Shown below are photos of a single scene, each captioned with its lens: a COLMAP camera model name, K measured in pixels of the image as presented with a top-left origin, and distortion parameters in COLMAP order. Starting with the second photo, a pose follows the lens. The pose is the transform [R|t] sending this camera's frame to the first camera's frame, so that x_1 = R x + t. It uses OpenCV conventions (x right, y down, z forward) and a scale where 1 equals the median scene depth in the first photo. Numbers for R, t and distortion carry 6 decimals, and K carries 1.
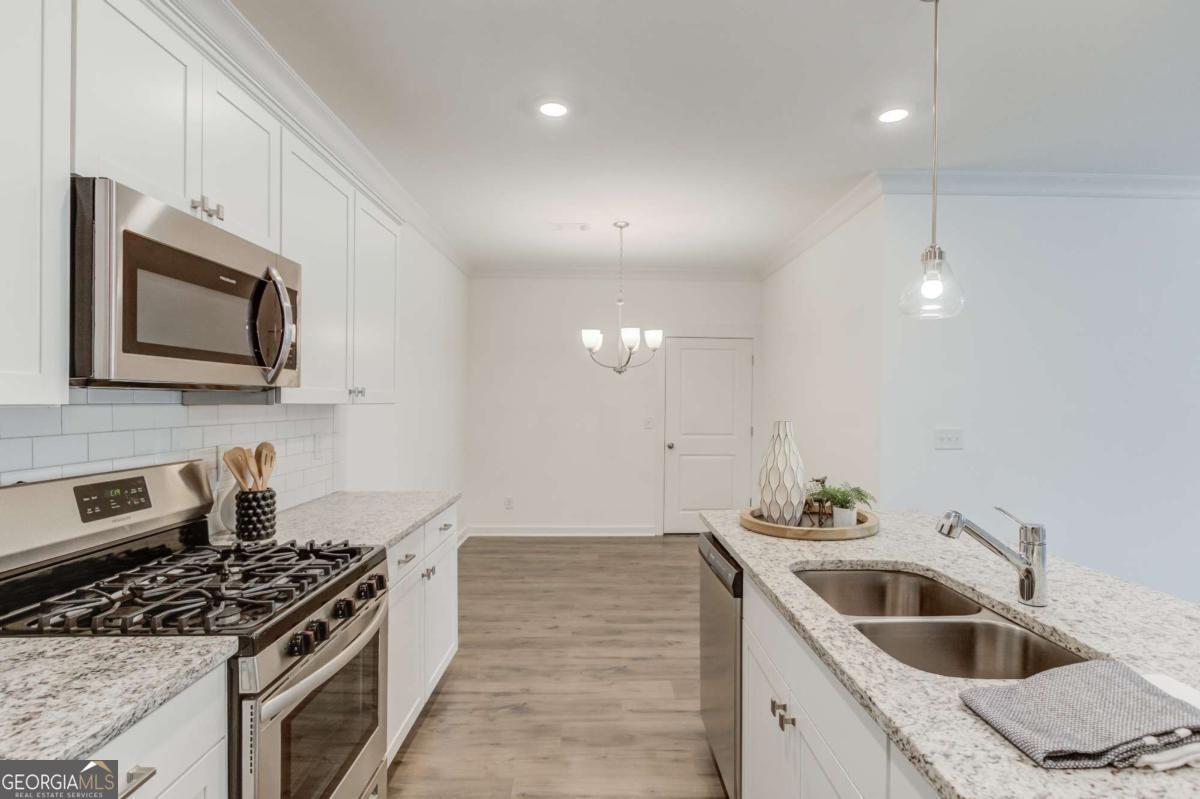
lens RADIAL K [[608.3, 0, 626.0], [0, 608.3, 405.2], [0, 0, 1]] dist [-0.028303, 0.000362]
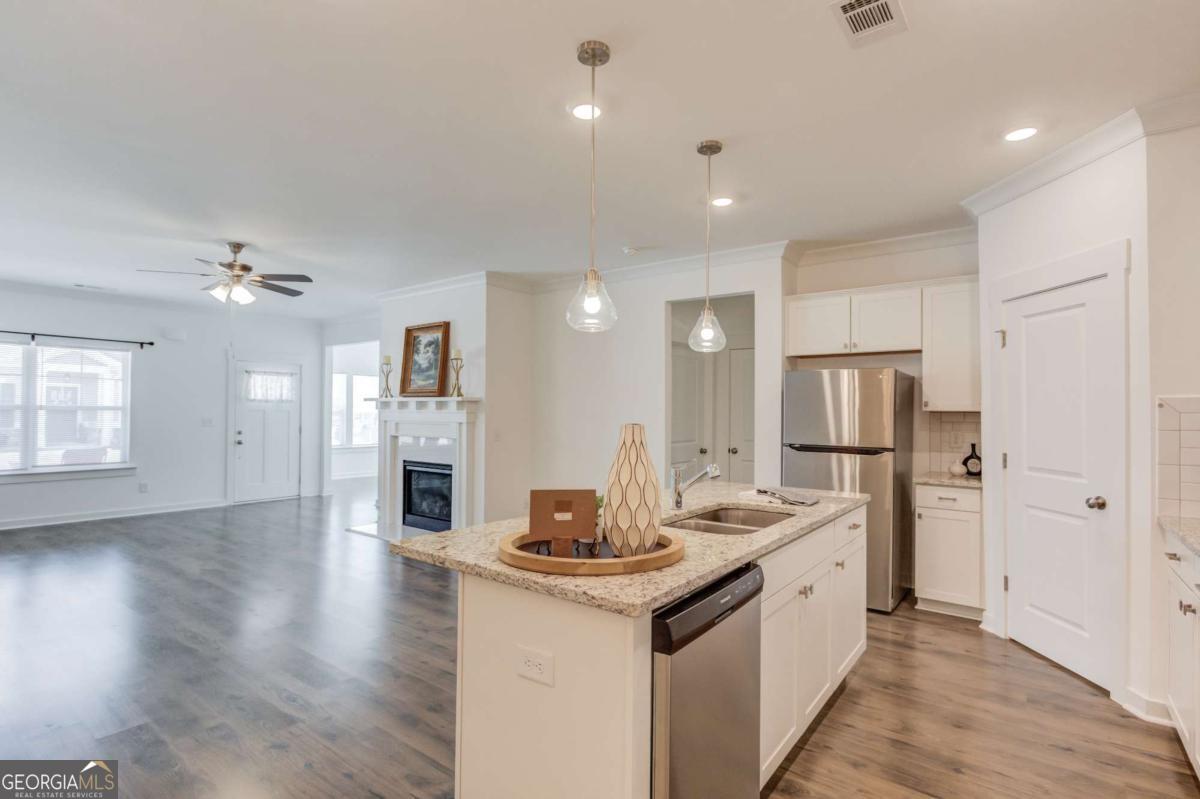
lens RADIAL K [[592.6, 0, 606.4], [0, 592.6, 402.5], [0, 0, 1]] dist [0.001562, 0.001872]
pose [[-0.780863, -0.001008, 0.624702, -0.234169], [-0.009127, 0.999910, -0.009795, 0.006532], [-0.624636, -0.013350, -0.780802, 1.875917]]
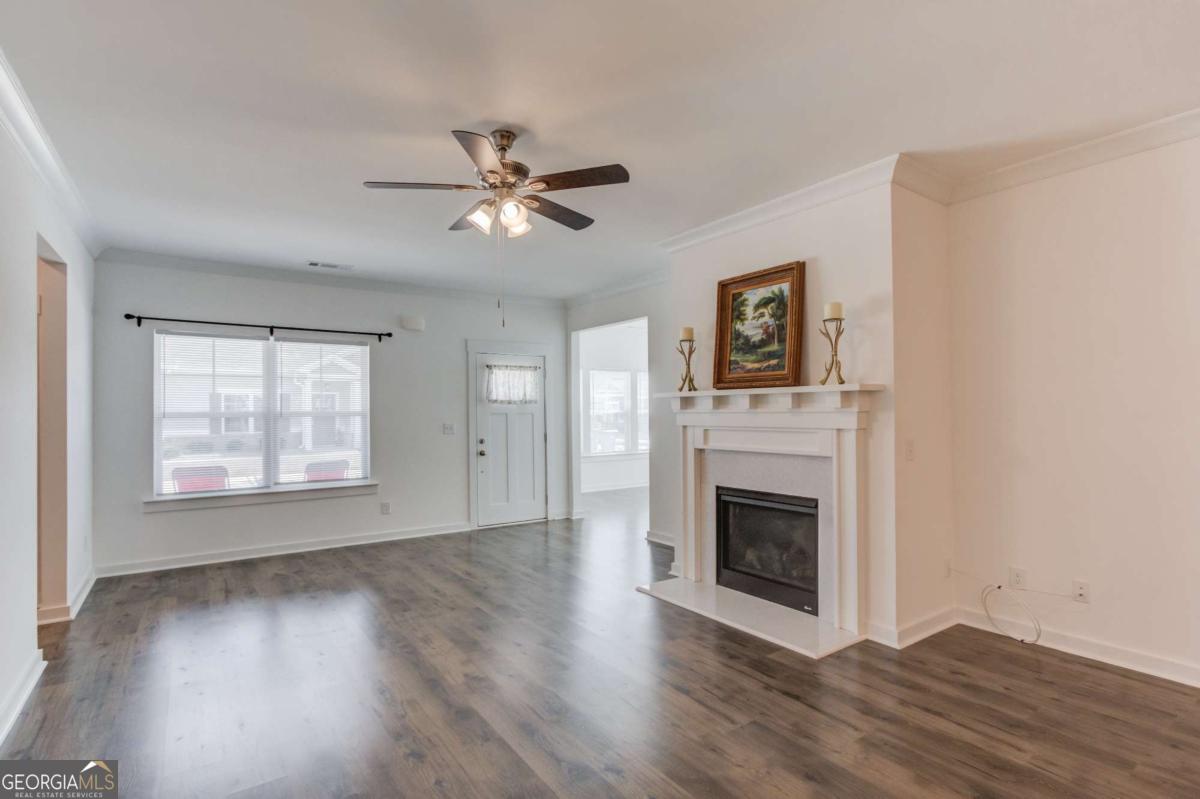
lens RADIAL K [[592.6, 0, 606.4], [0, 592.6, 402.5], [0, 0, 1]] dist [0.001562, 0.001872]
pose [[-0.555847, 0.013135, 0.831181, 1.214799], [0.009293, 0.999911, -0.009587, 0.018317], [-0.831233, 0.002395, -0.555919, 1.513547]]
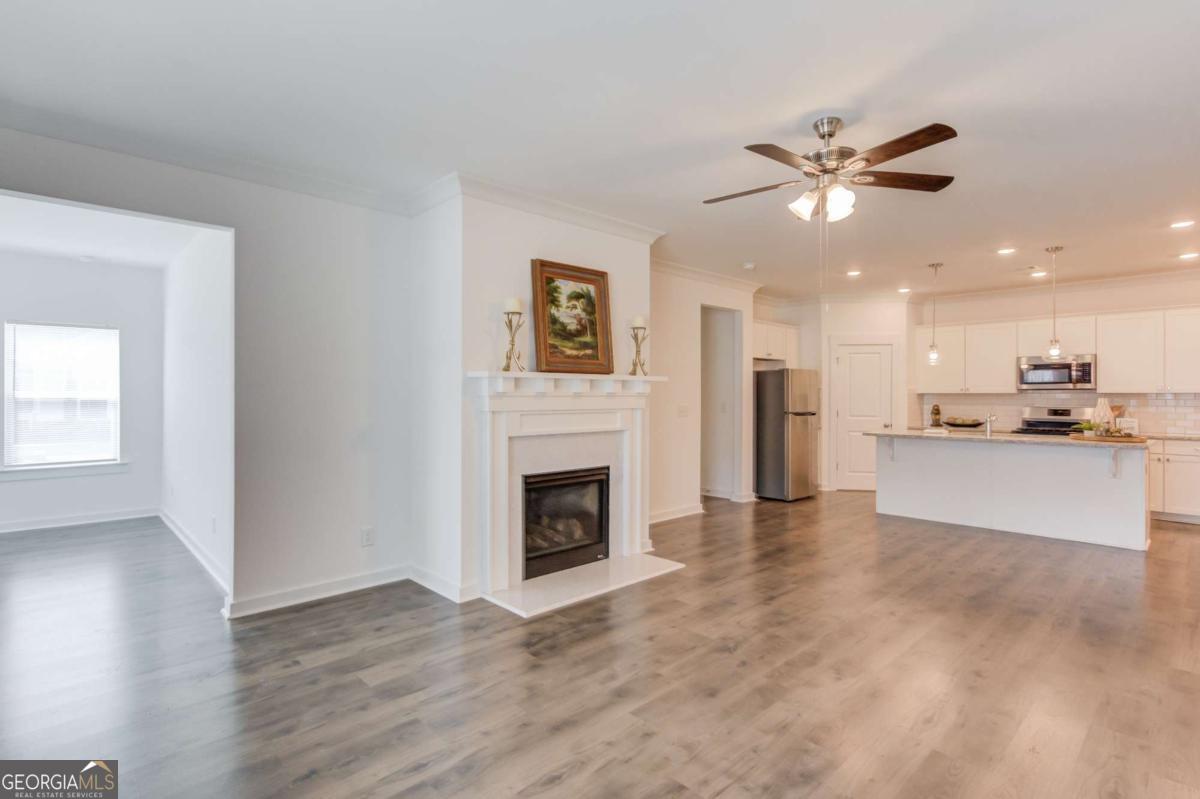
lens RADIAL K [[570.3, 0, 595.0], [0, 570.3, 390.7], [0, 0, 1]] dist [-0.013796, 0.000463]
pose [[-0.752130, -0.010097, -0.658938, 4.013186], [-0.007447, 0.999949, -0.006823, 0.031833], [0.658973, -0.000225, -0.752167, 1.594545]]
